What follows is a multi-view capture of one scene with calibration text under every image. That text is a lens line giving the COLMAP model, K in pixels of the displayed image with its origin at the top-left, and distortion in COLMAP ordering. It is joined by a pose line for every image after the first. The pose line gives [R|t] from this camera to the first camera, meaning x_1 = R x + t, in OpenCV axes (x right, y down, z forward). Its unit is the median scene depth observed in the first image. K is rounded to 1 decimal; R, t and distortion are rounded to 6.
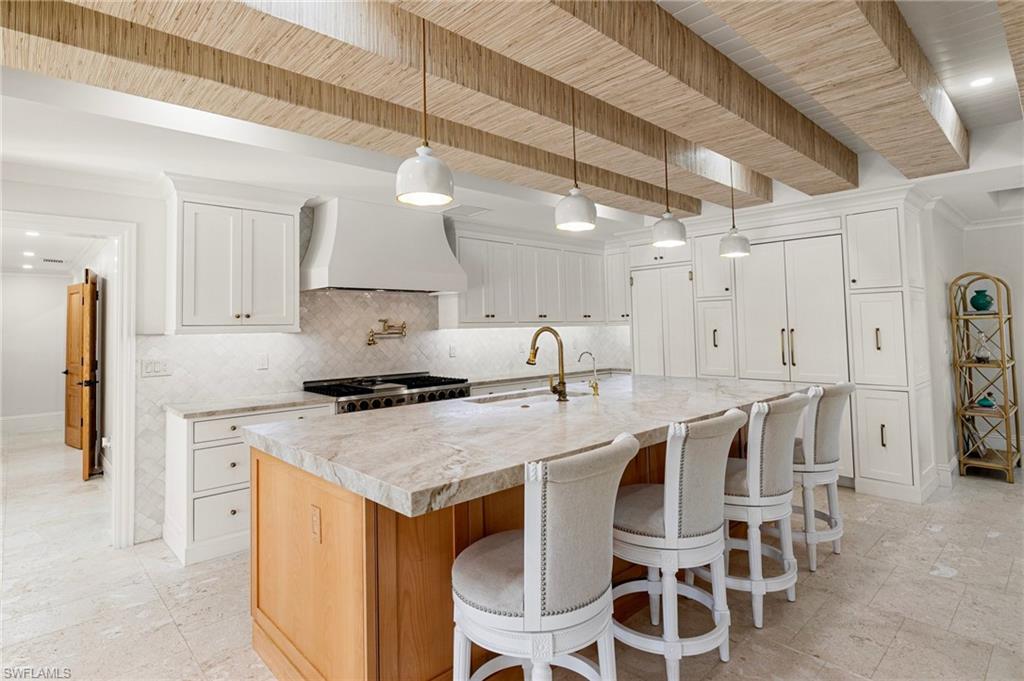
lens RADIAL K [[530.3, 0, 515.1], [0, 530.3, 302.8], [0, 0, 1]] dist [0.001642, 0.001025]
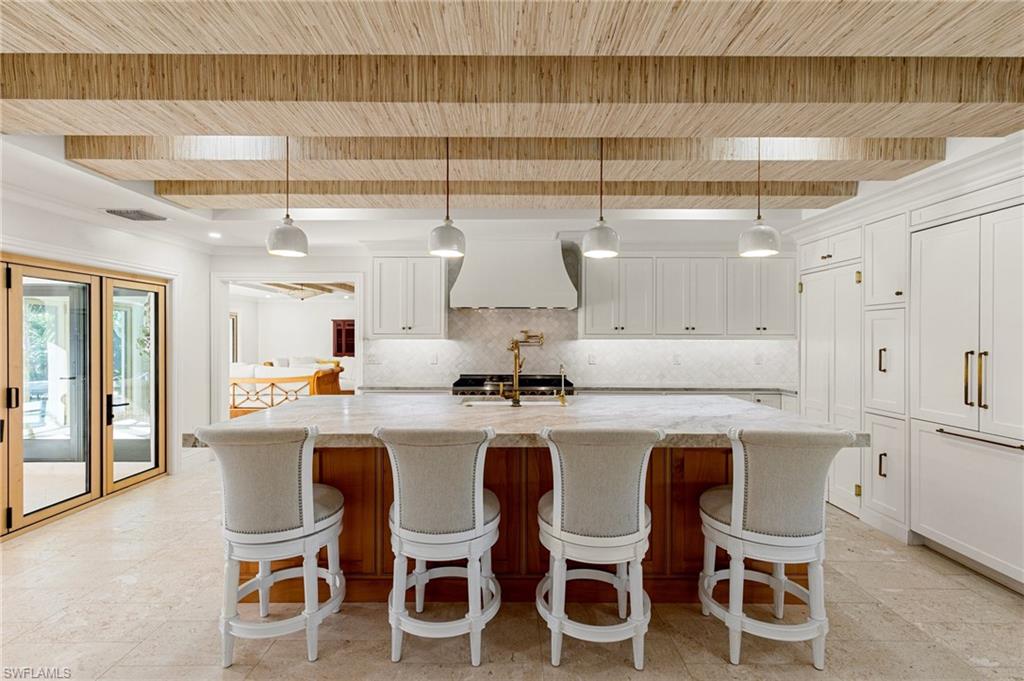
lens RADIAL K [[457.1, 0, 510.9], [0, 457.1, 340.2], [0, 0, 1]] dist [0.003324, 0.000535]
pose [[0.726318, 0.023796, -0.686946, 0.470984], [0.016474, 0.998511, 0.052007, -0.002913], [0.687161, -0.049090, 0.724845, 0.193896]]
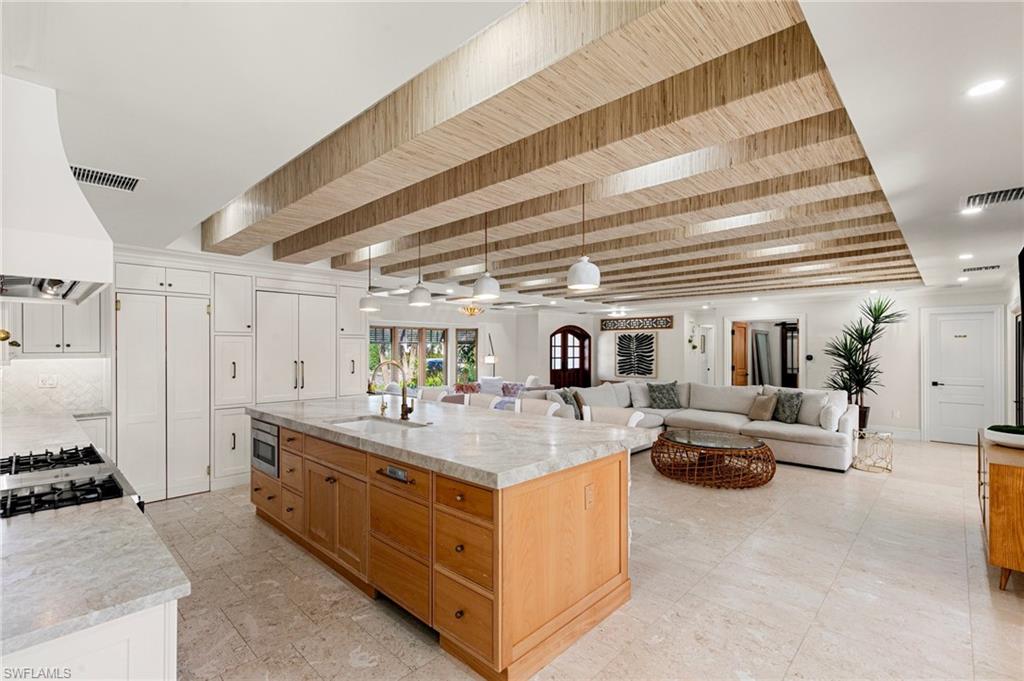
lens RADIAL K [[457.5, 0, 512.0], [0, 457.5, 347.2], [0, 0, 1]] dist [0.002501, 0.000063]
pose [[-0.051114, 0.022806, 0.998432, -0.632996], [-0.048063, 0.998525, -0.025269, 0.016917], [-0.997536, -0.049279, -0.049943, 0.515250]]
